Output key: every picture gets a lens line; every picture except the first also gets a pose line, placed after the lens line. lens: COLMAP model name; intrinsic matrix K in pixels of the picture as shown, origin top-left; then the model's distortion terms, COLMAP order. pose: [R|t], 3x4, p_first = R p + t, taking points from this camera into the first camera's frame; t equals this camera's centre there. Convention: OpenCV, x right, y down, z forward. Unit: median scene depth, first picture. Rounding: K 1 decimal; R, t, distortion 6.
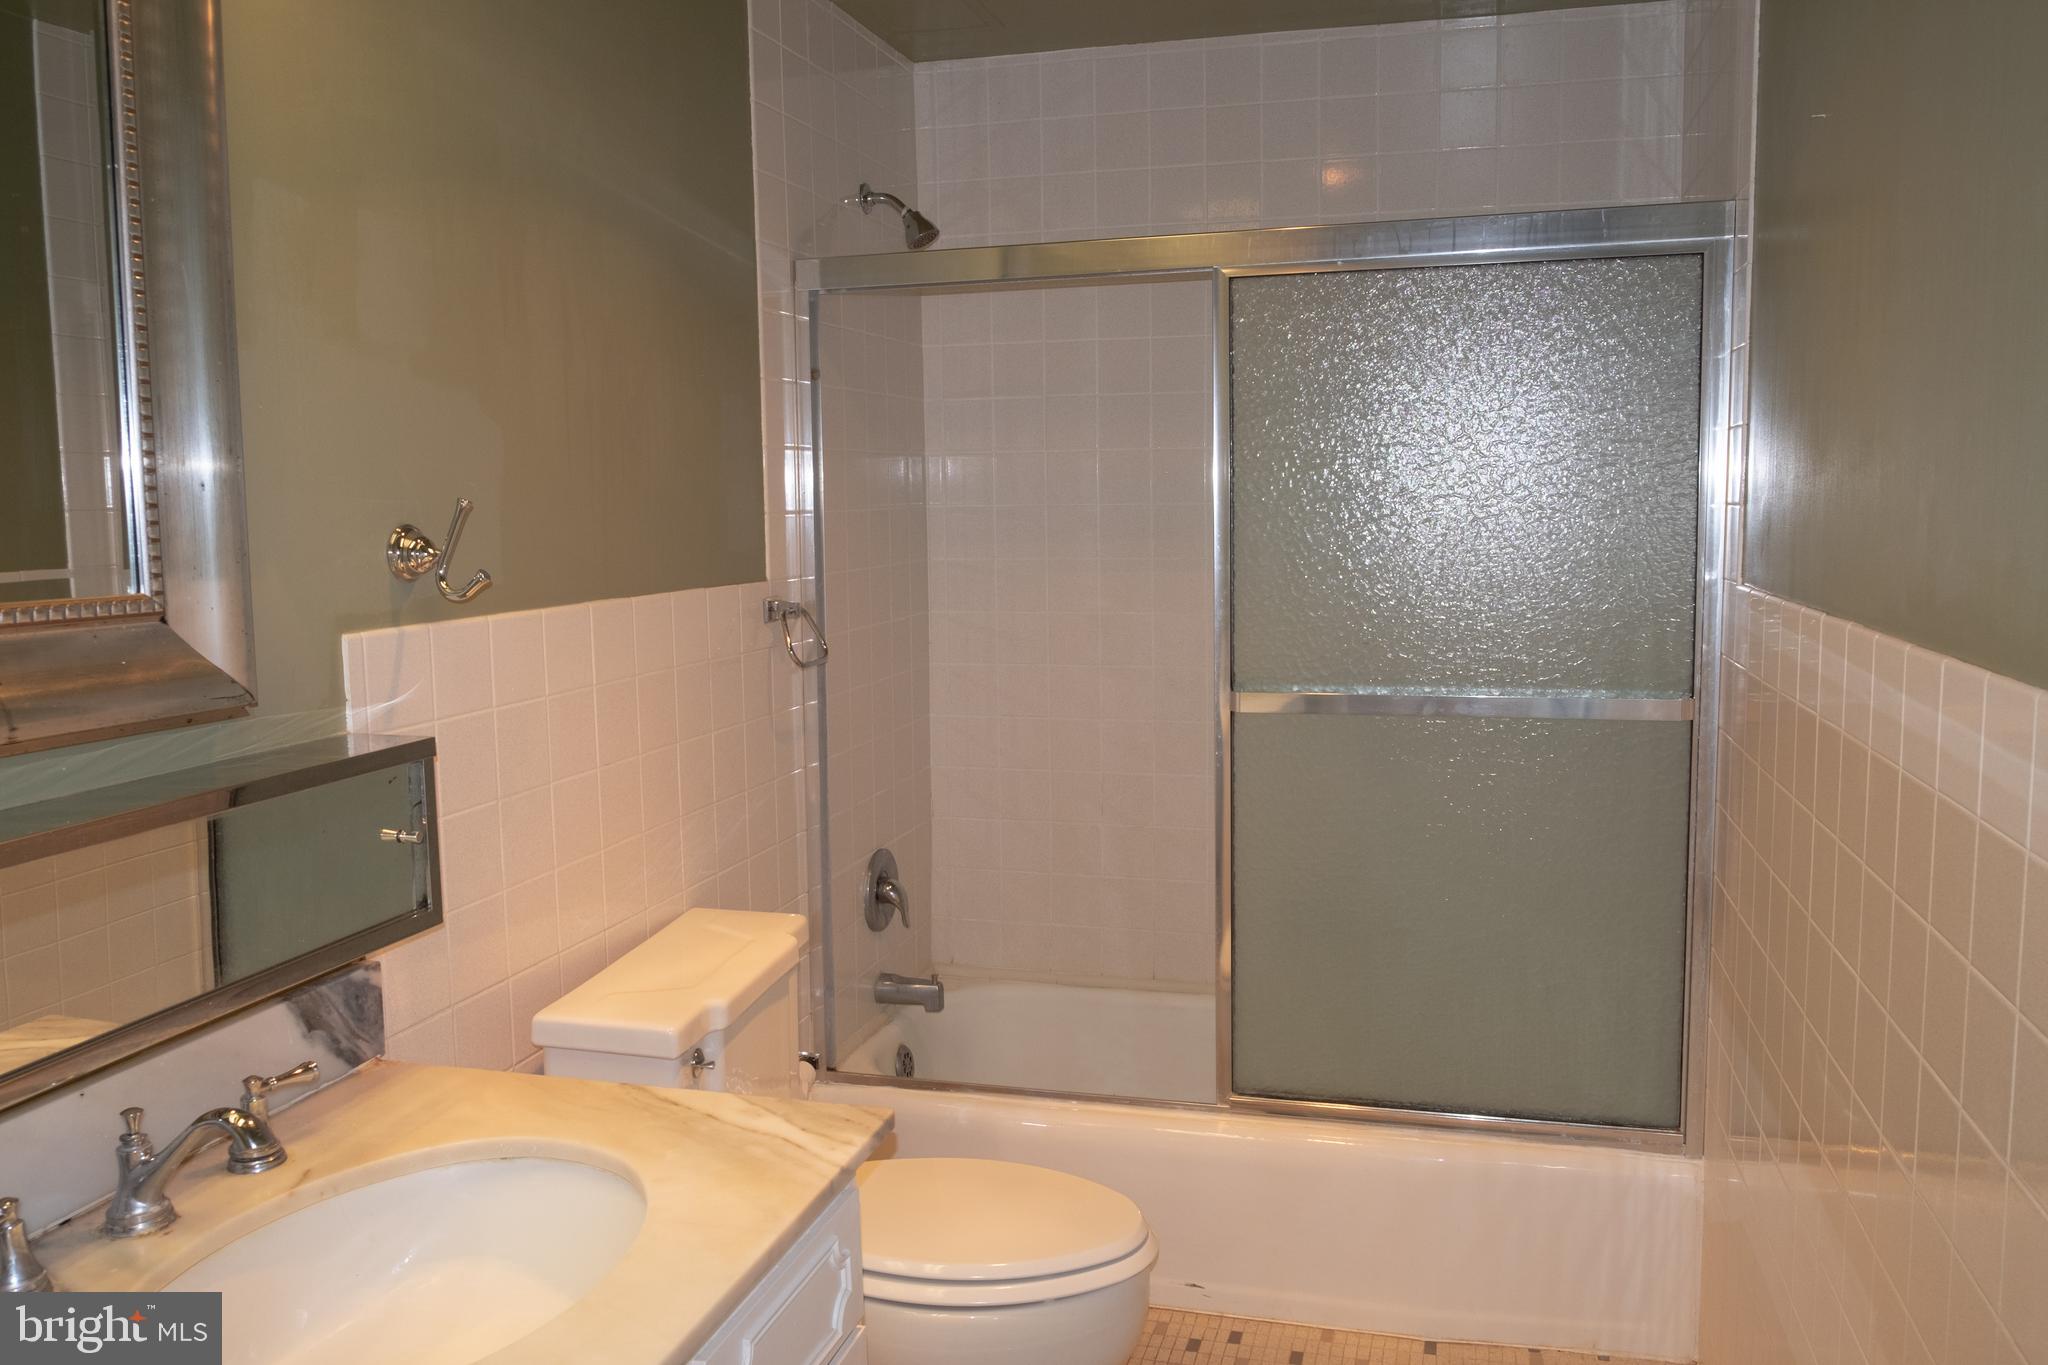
lens RADIAL K [[1622.4, 0, 1024.0], [0, 1622.4, 682.5], [0, 0, 1]] dist [-0.010271, 0.004241]
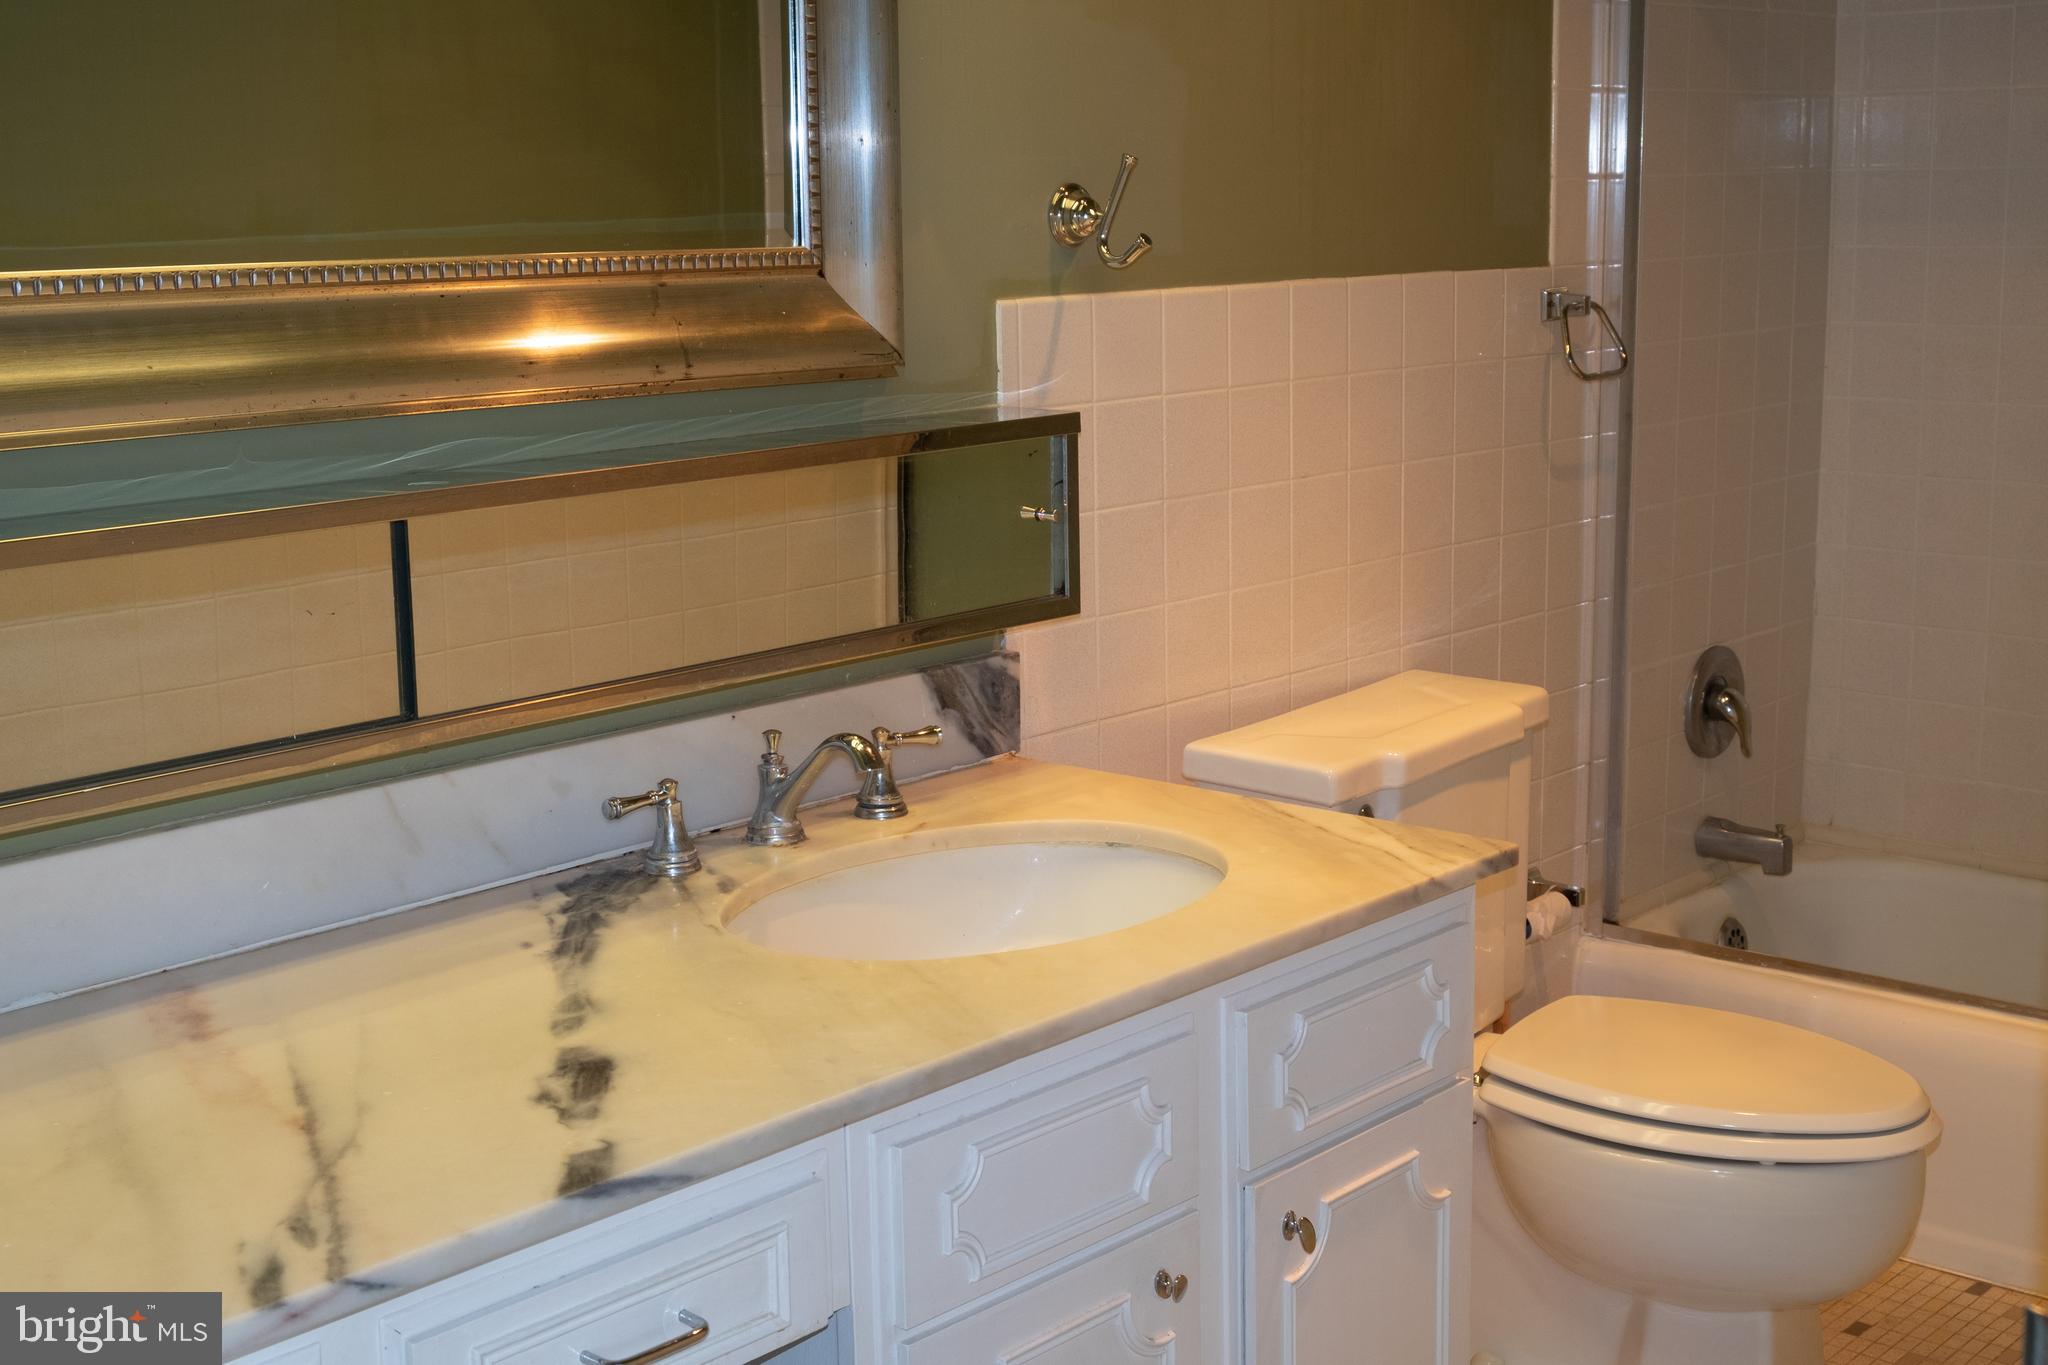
lens RADIAL K [[2563.9, 0, 1024.0], [0, 2563.9, 682.5], [0, 0, 1]] dist [-0.014148, 0.020449]
pose [[0.902726, 0.082657, -0.422200, 0.241595], [-0.046491, 0.994365, 0.095269, 0.048616], [0.427696, -0.066373, 0.901483, -0.352724]]
